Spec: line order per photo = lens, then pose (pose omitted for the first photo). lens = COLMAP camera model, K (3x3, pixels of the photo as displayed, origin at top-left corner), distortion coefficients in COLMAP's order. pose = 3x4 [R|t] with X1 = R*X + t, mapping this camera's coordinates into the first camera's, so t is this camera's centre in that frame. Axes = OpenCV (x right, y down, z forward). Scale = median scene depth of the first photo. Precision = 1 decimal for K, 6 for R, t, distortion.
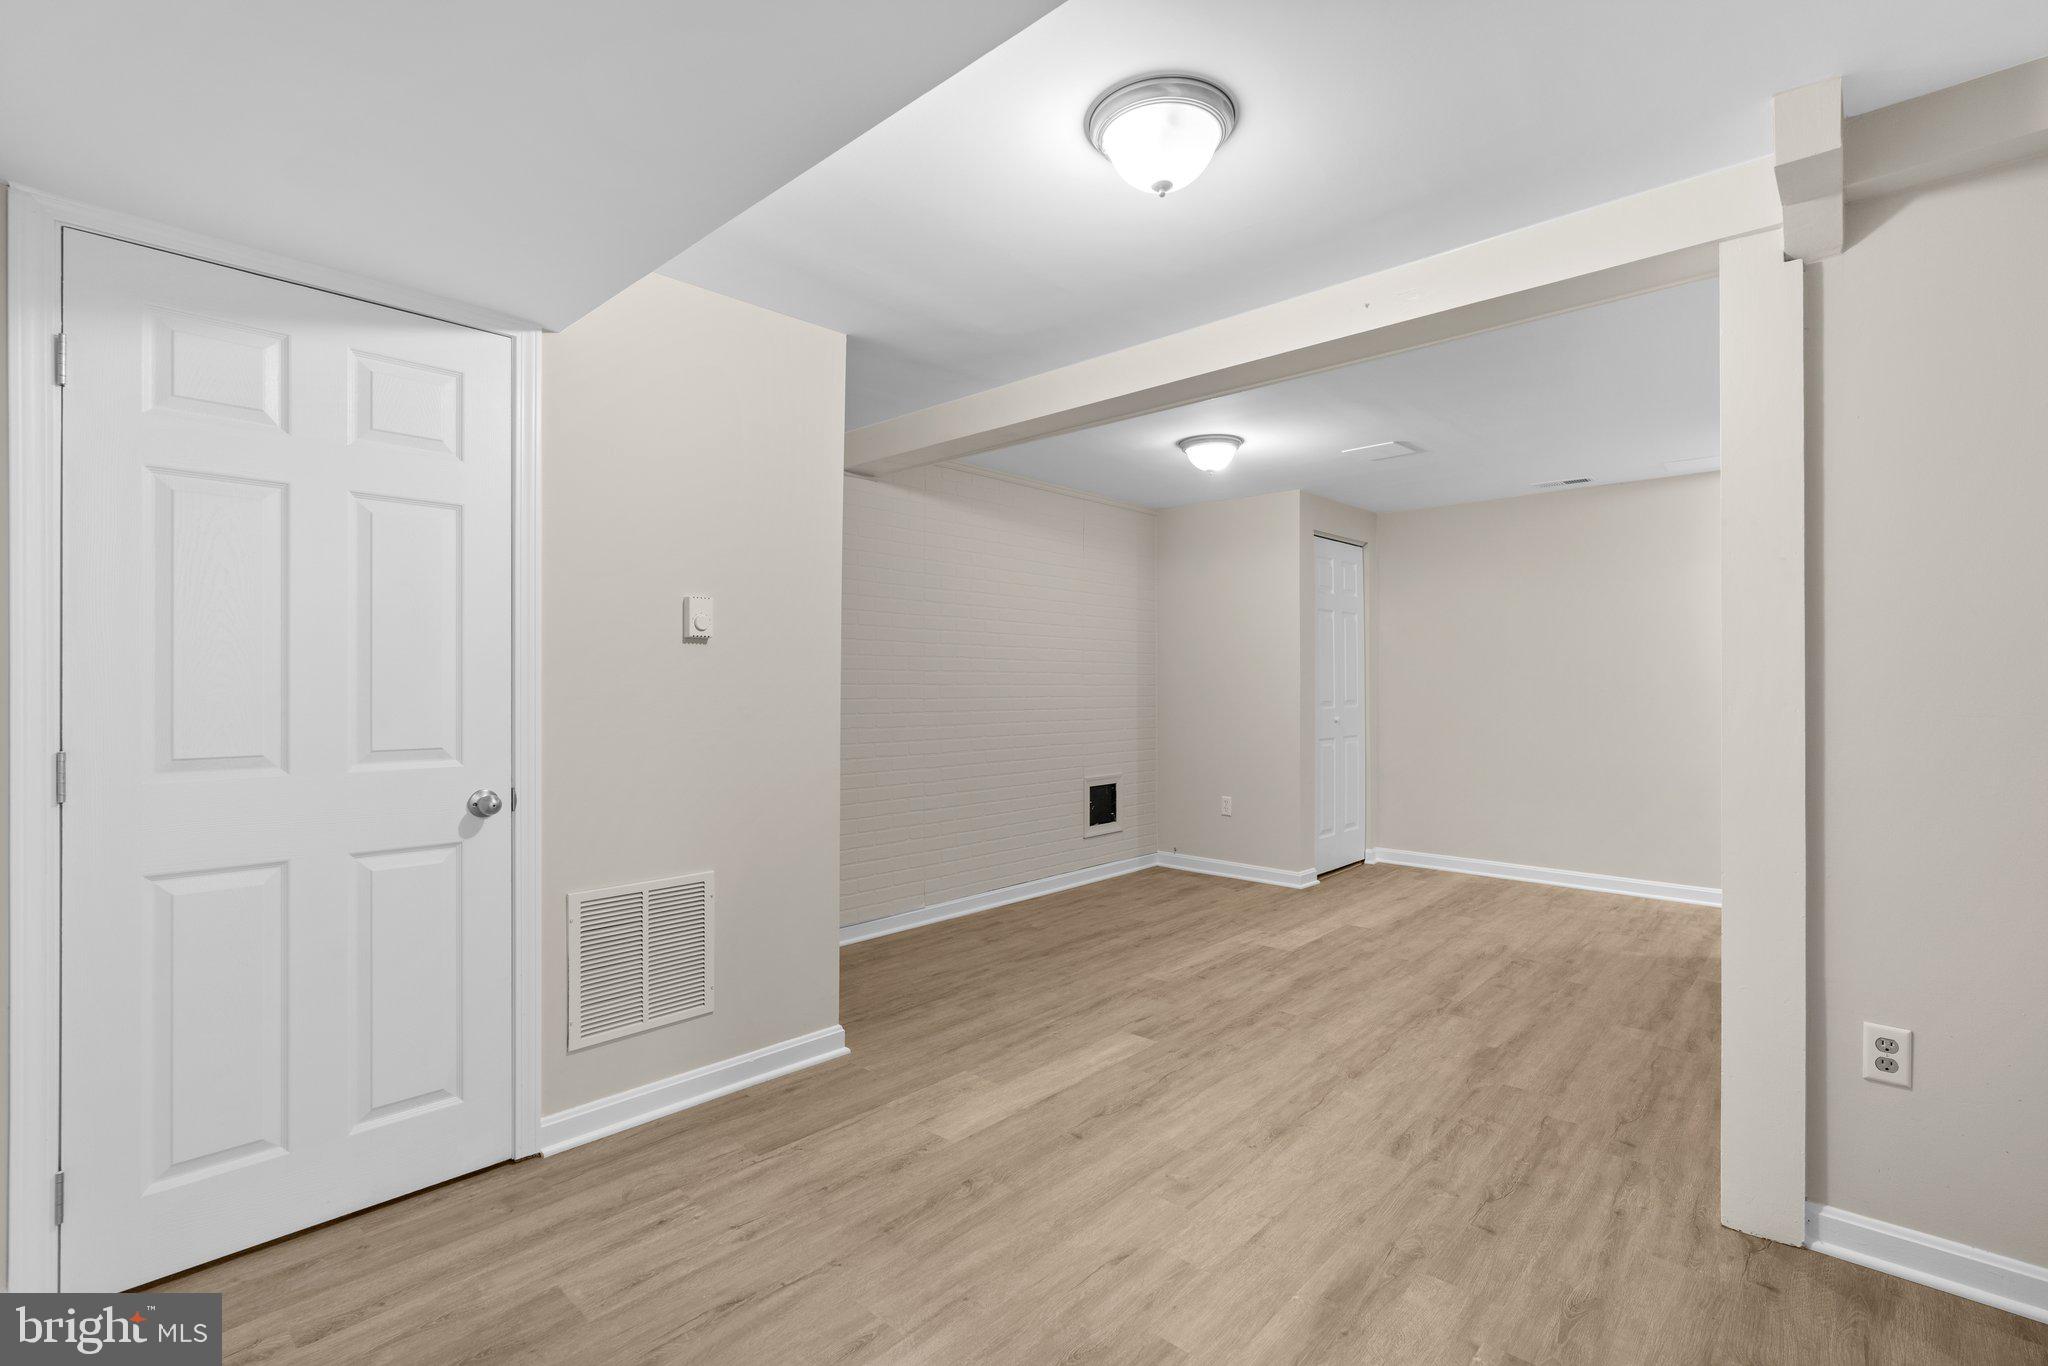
lens RADIAL K [[932.2, 0, 1008.1], [0, 932.2, 667.0], [0, 0, 1]] dist [-0.017962, 0.008900]
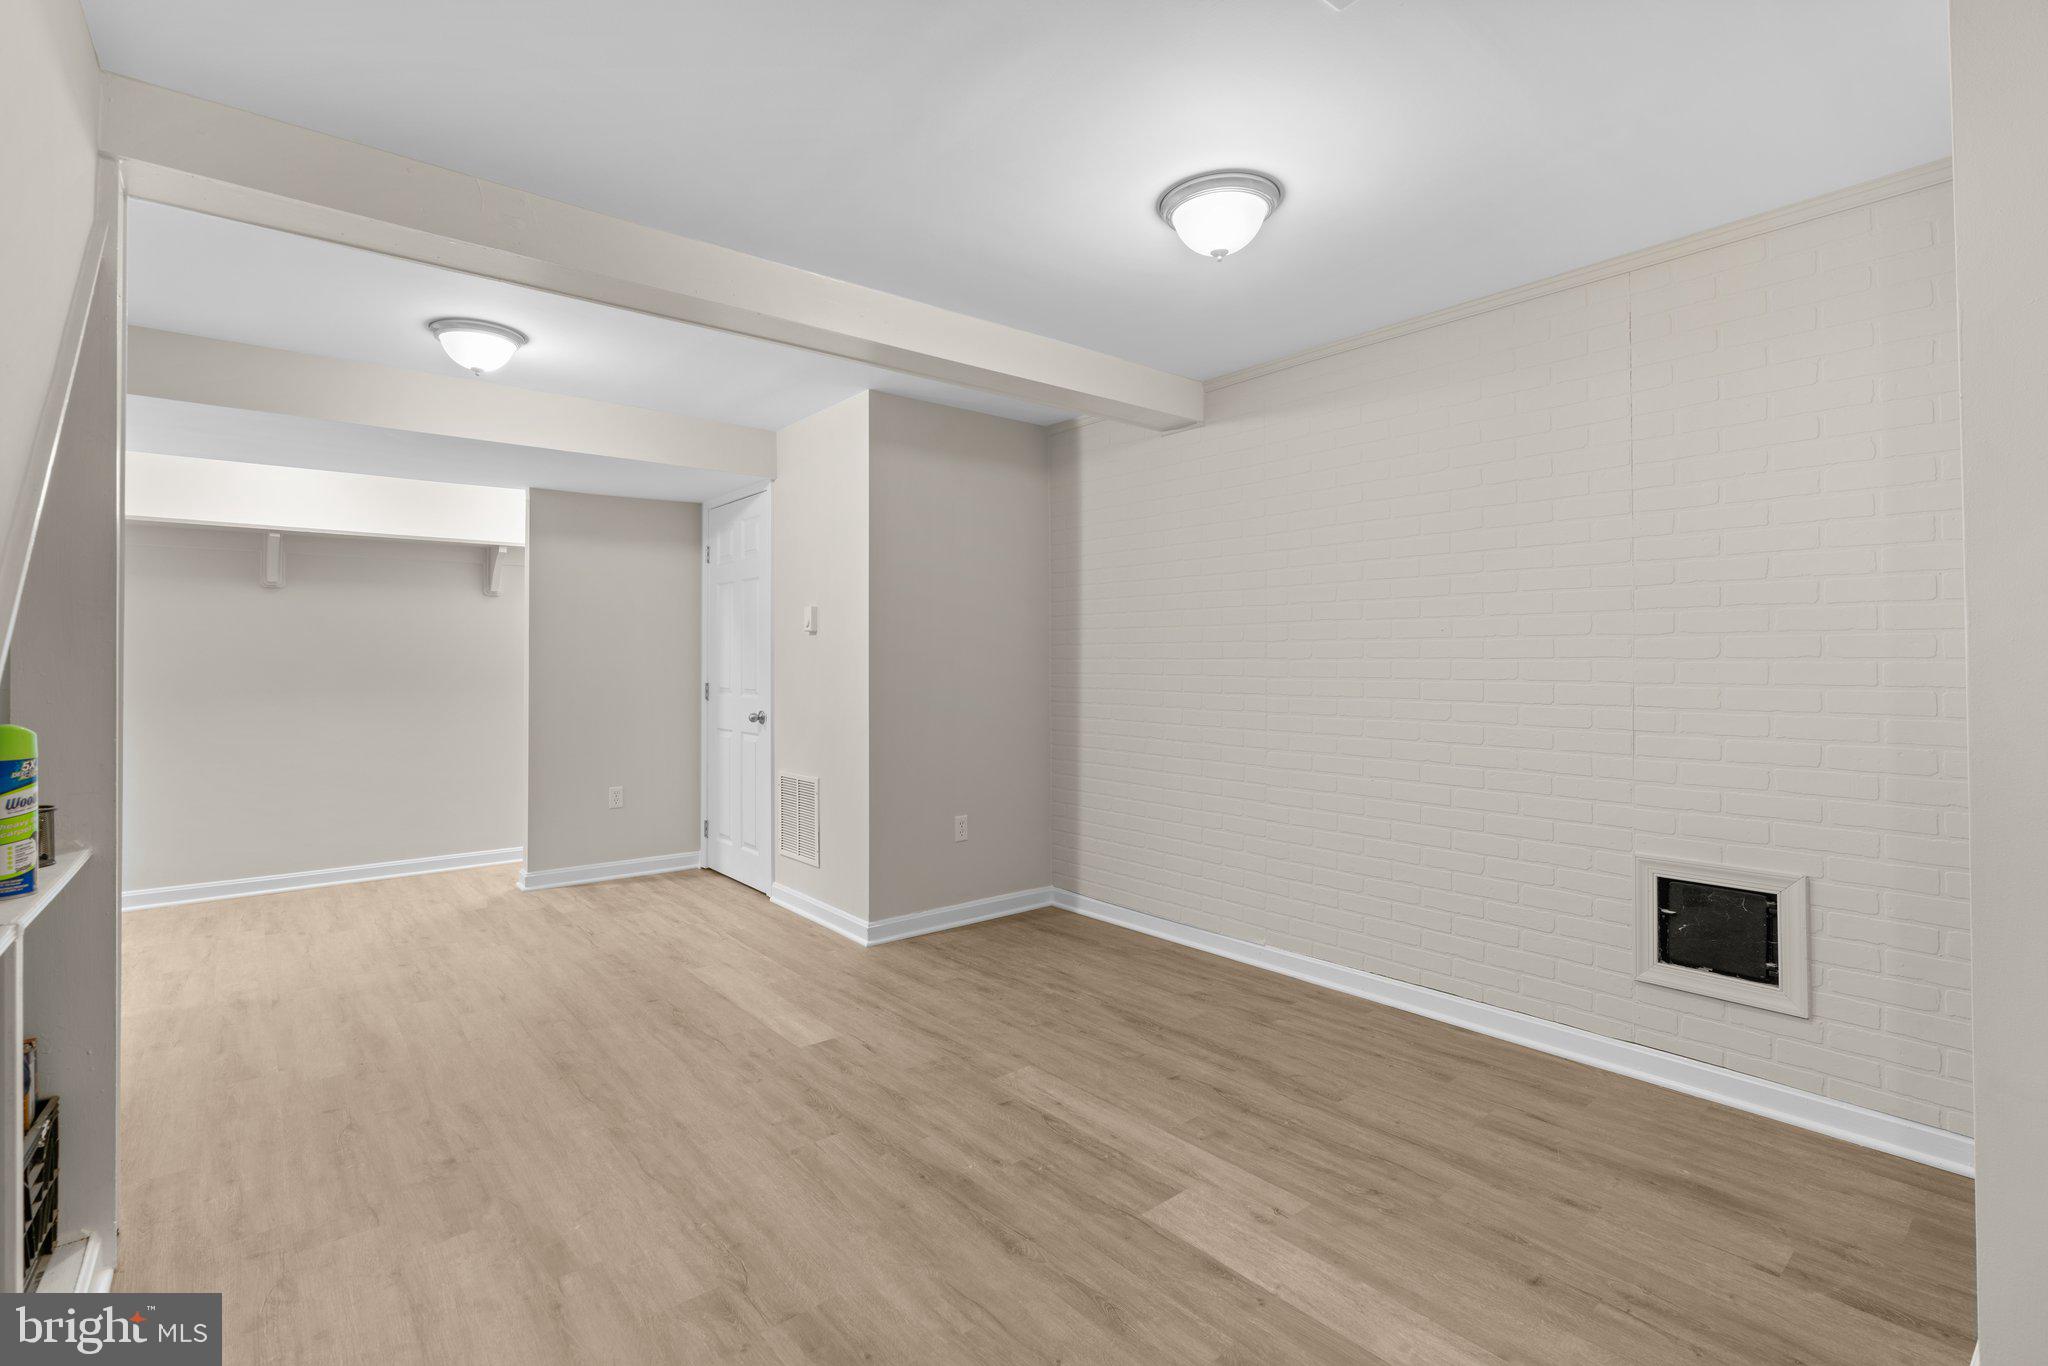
lens RADIAL K [[934.1, 0, 1025.8], [0, 934.1, 655.0], [0, 0, 1]] dist [-0.018479, 0.007671]
pose [[-0.119567, -0.006790, -0.992803, 0.977194], [0.020528, 0.999746, -0.009310, 0.026803], [0.992614, -0.021494, -0.119397, 1.247402]]
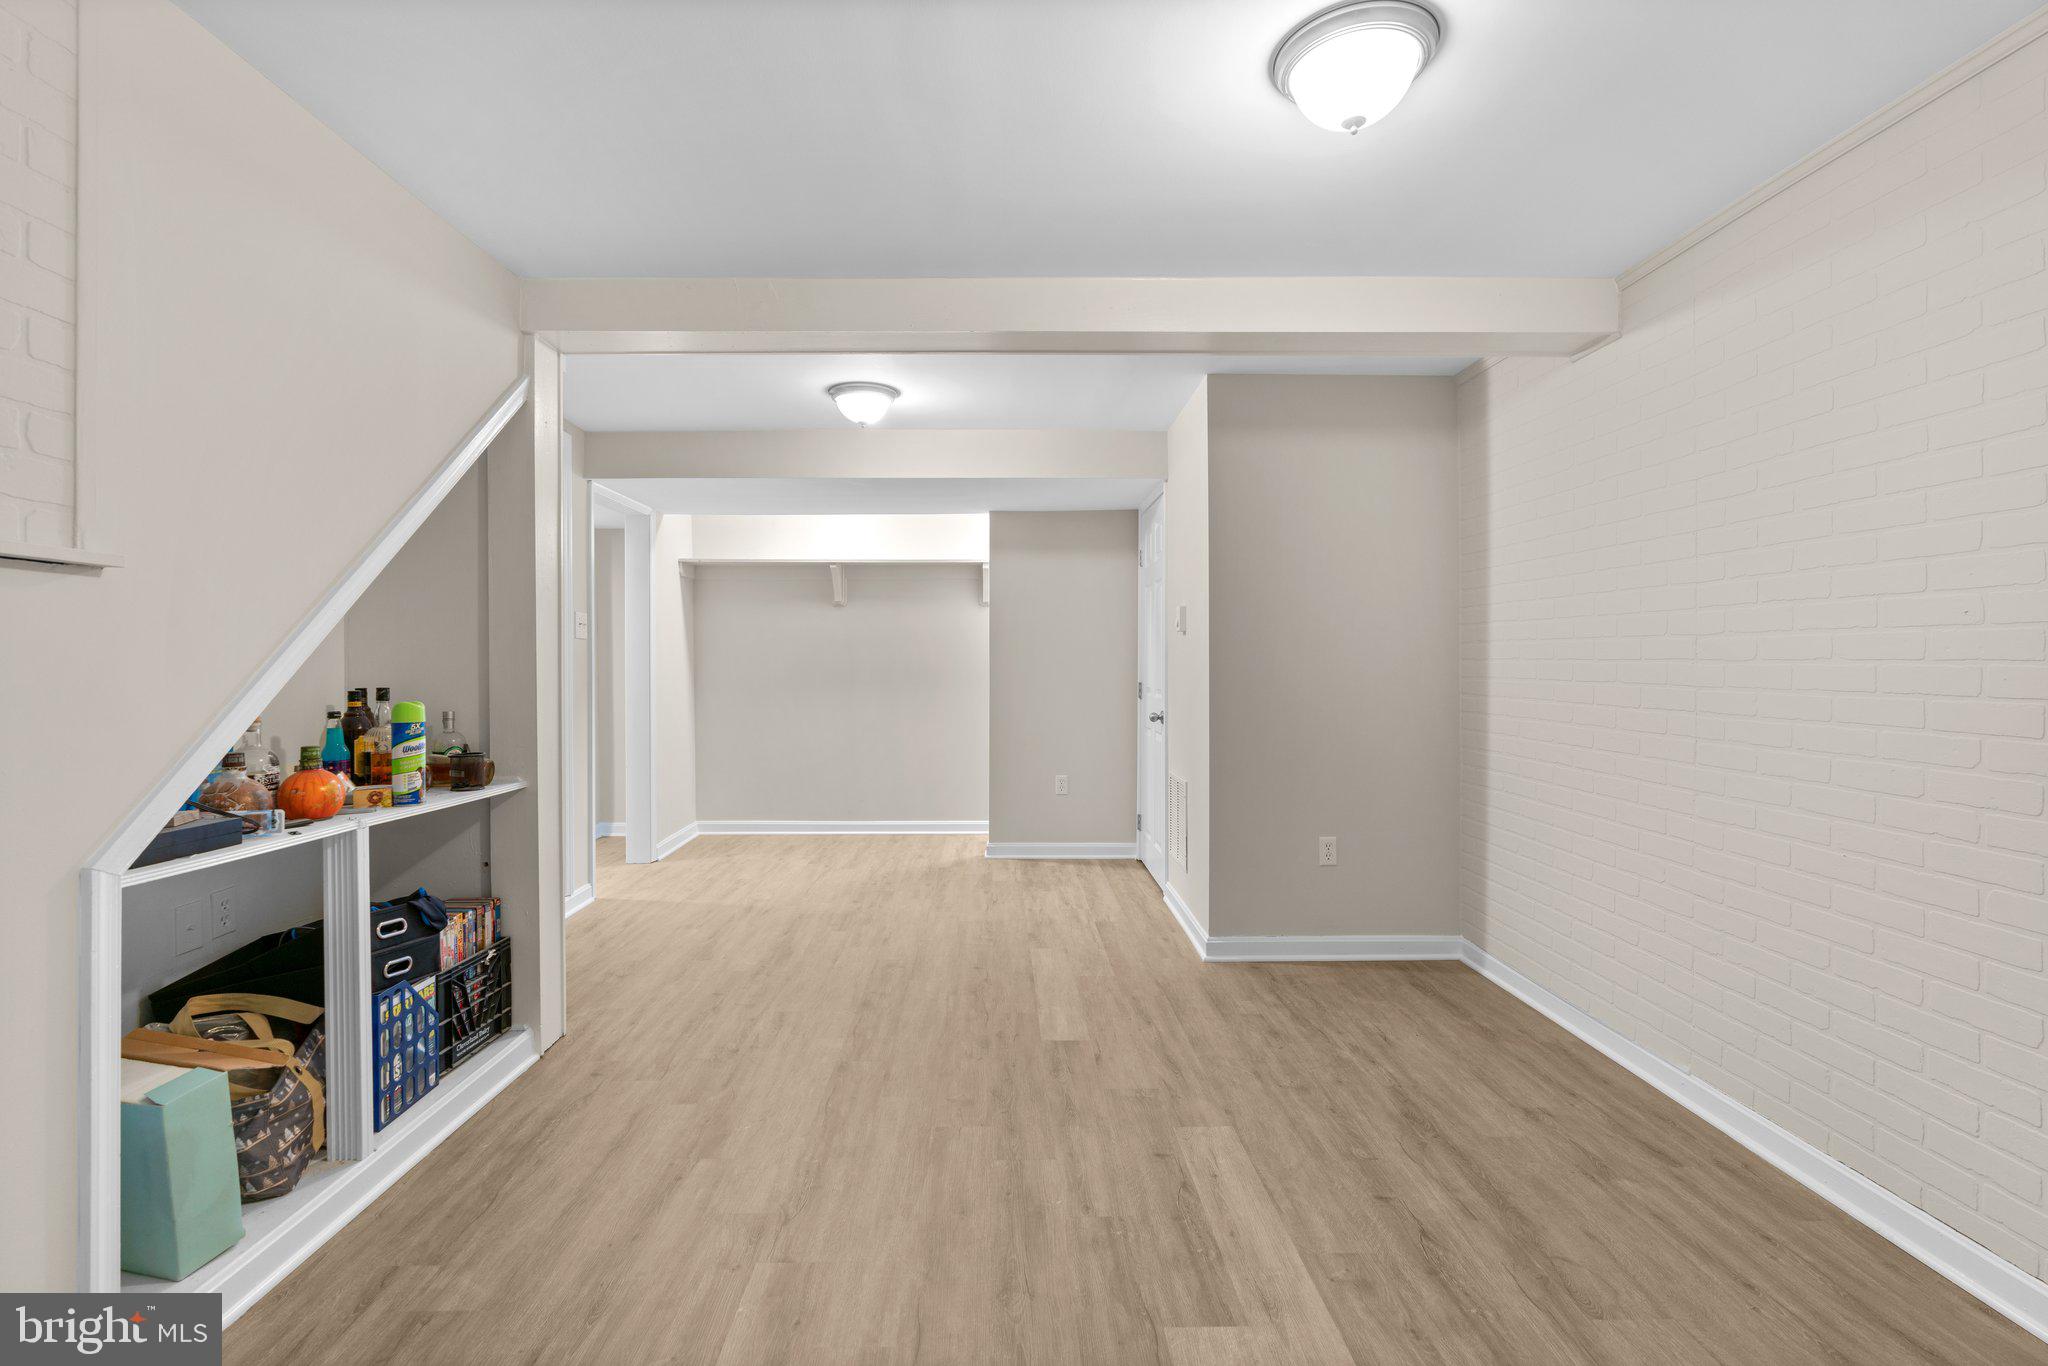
lens RADIAL K [[932.2, 0, 1008.1], [0, 932.2, 667.0], [0, 0, 1]] dist [-0.017962, 0.008900]
pose [[-0.721250, 0.004259, -0.692662, 0.777901], [0.013106, 0.999886, -0.007499, 0.030426], [0.692551, -0.014487, -0.721224, 1.545674]]
